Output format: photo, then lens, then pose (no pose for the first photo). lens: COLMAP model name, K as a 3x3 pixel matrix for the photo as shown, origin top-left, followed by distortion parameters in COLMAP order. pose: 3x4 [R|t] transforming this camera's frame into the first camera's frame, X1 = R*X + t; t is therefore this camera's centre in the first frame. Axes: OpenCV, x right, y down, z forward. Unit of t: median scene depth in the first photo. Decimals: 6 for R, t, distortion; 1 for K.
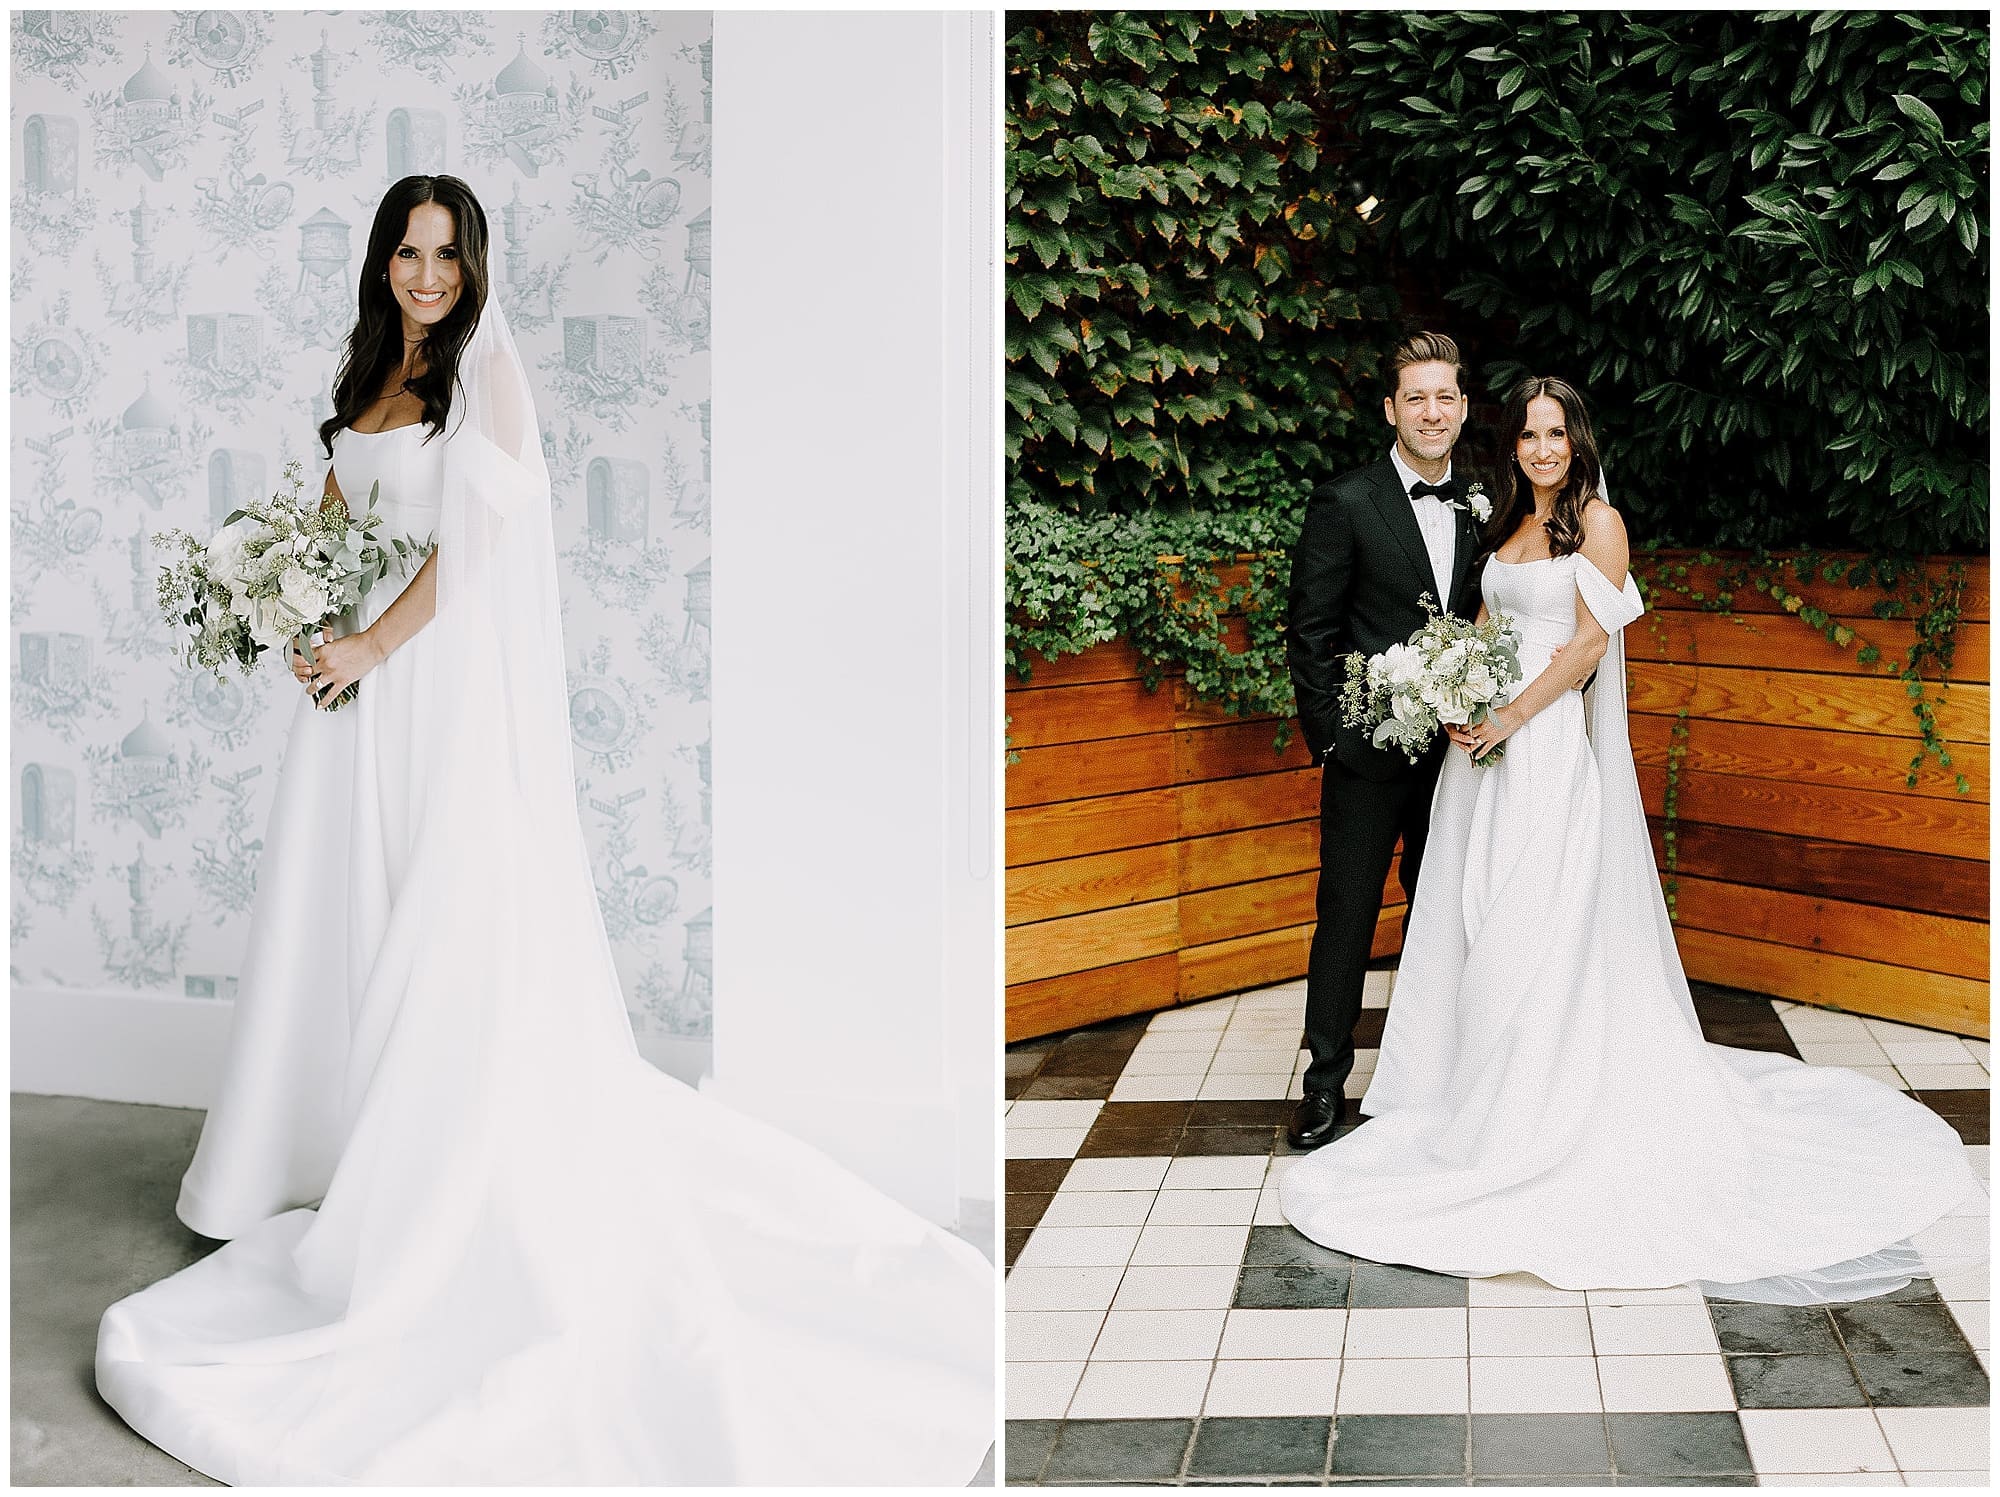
lens RADIAL K [[3334.0, 0, 1045.5], [0, 3334.0, 825.1], [0, 0, 1]] dist [-0.030786, -0.012715]
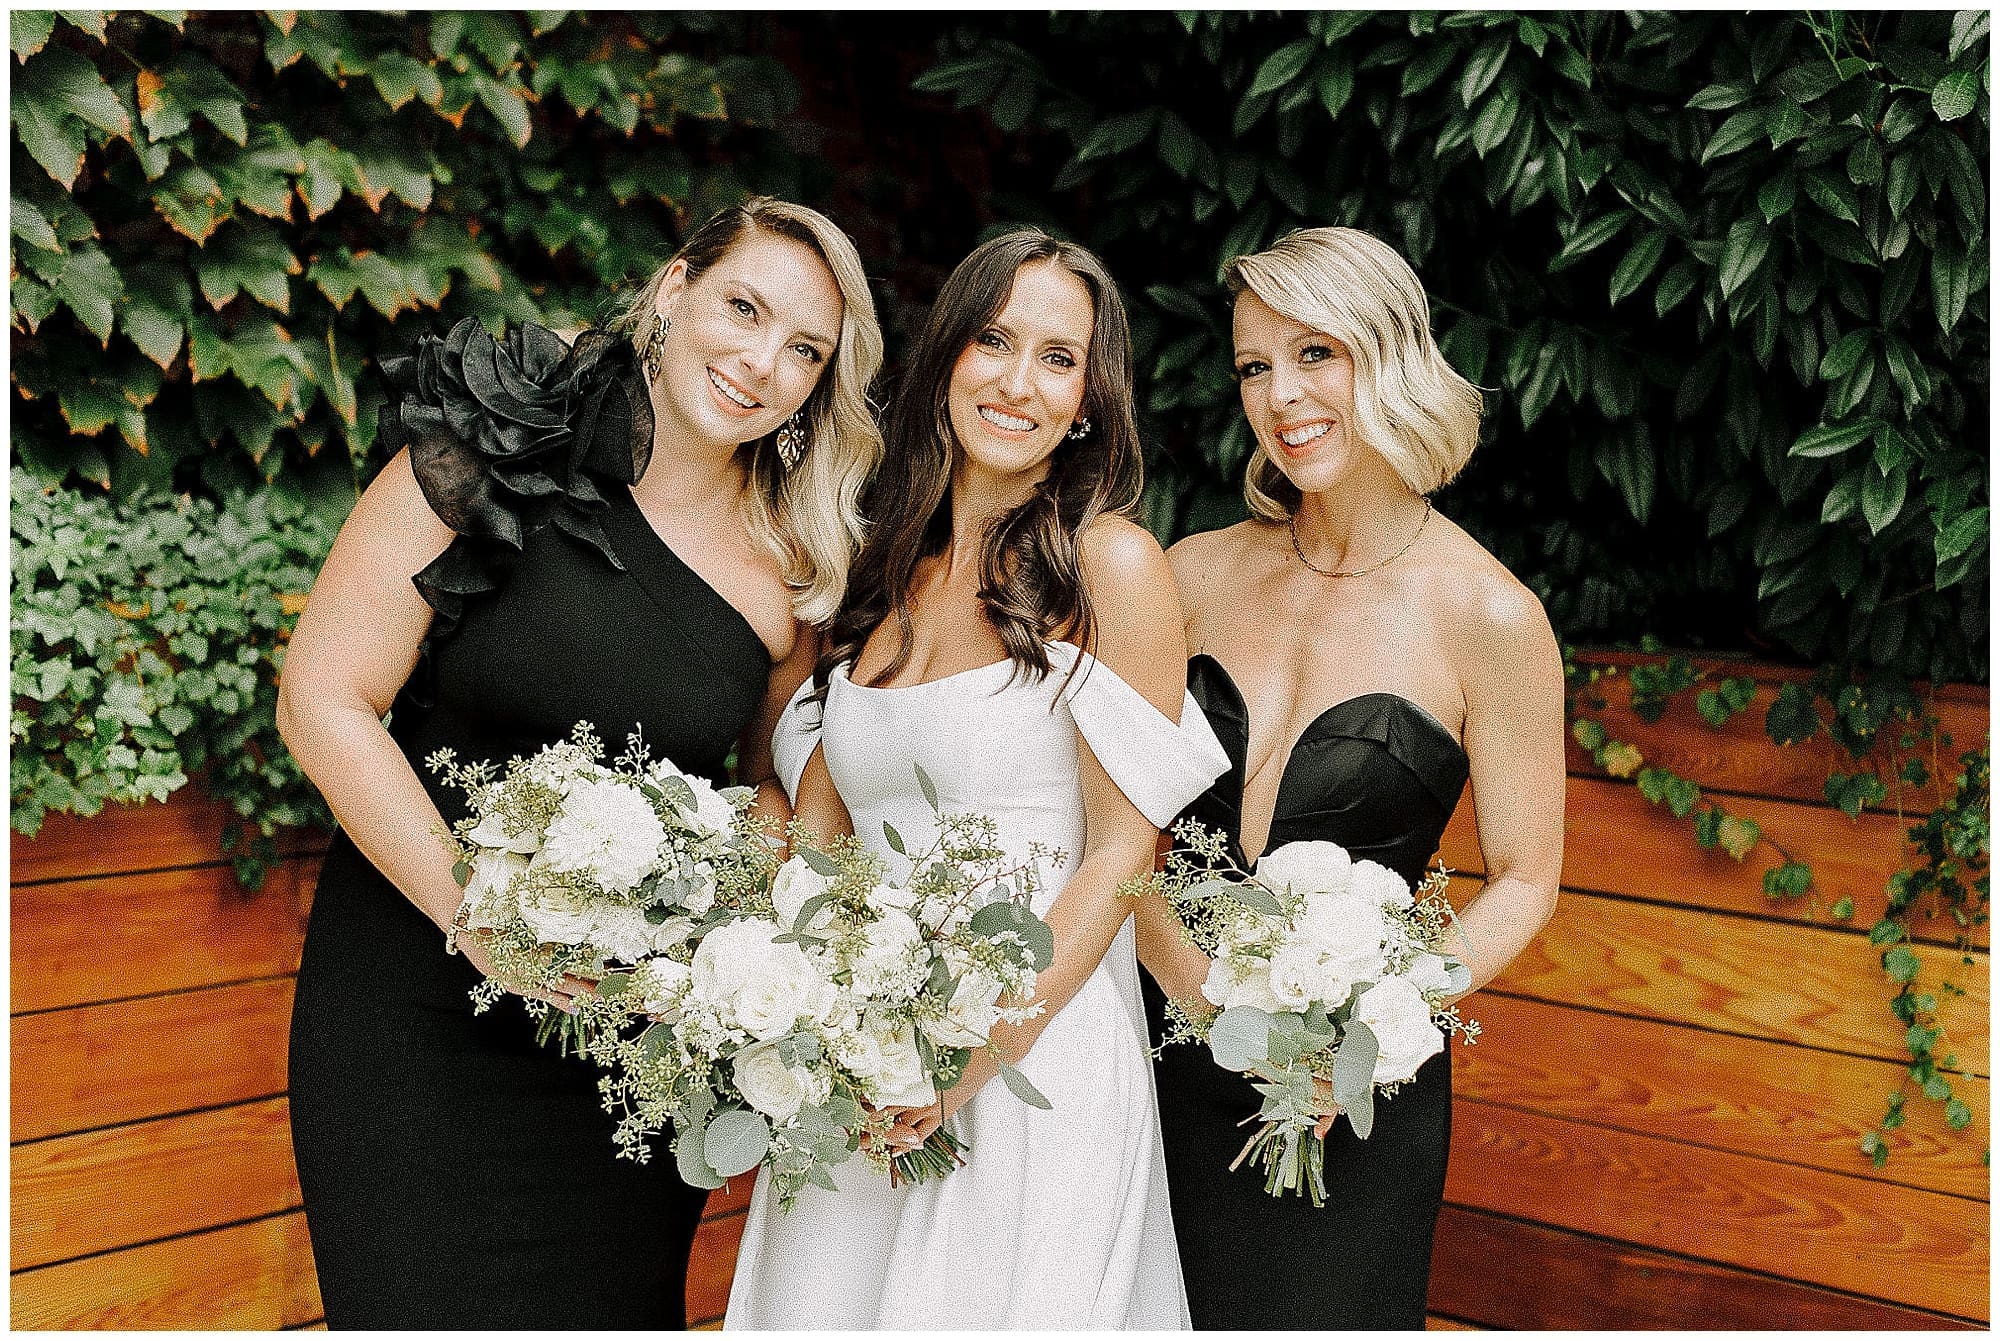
lens RADIAL K [[2916.4, 0, 801.0], [0, 2916.4, 361.5], [0, 0, 1]] dist [0.001246, 0.084034]
pose [[0.964869, 0.057069, 0.256459, -0.001901], [-0.030794, 0.993961, -0.105327, -0.073130], [-0.260921, 0.093729, 0.960799, 0.598121]]
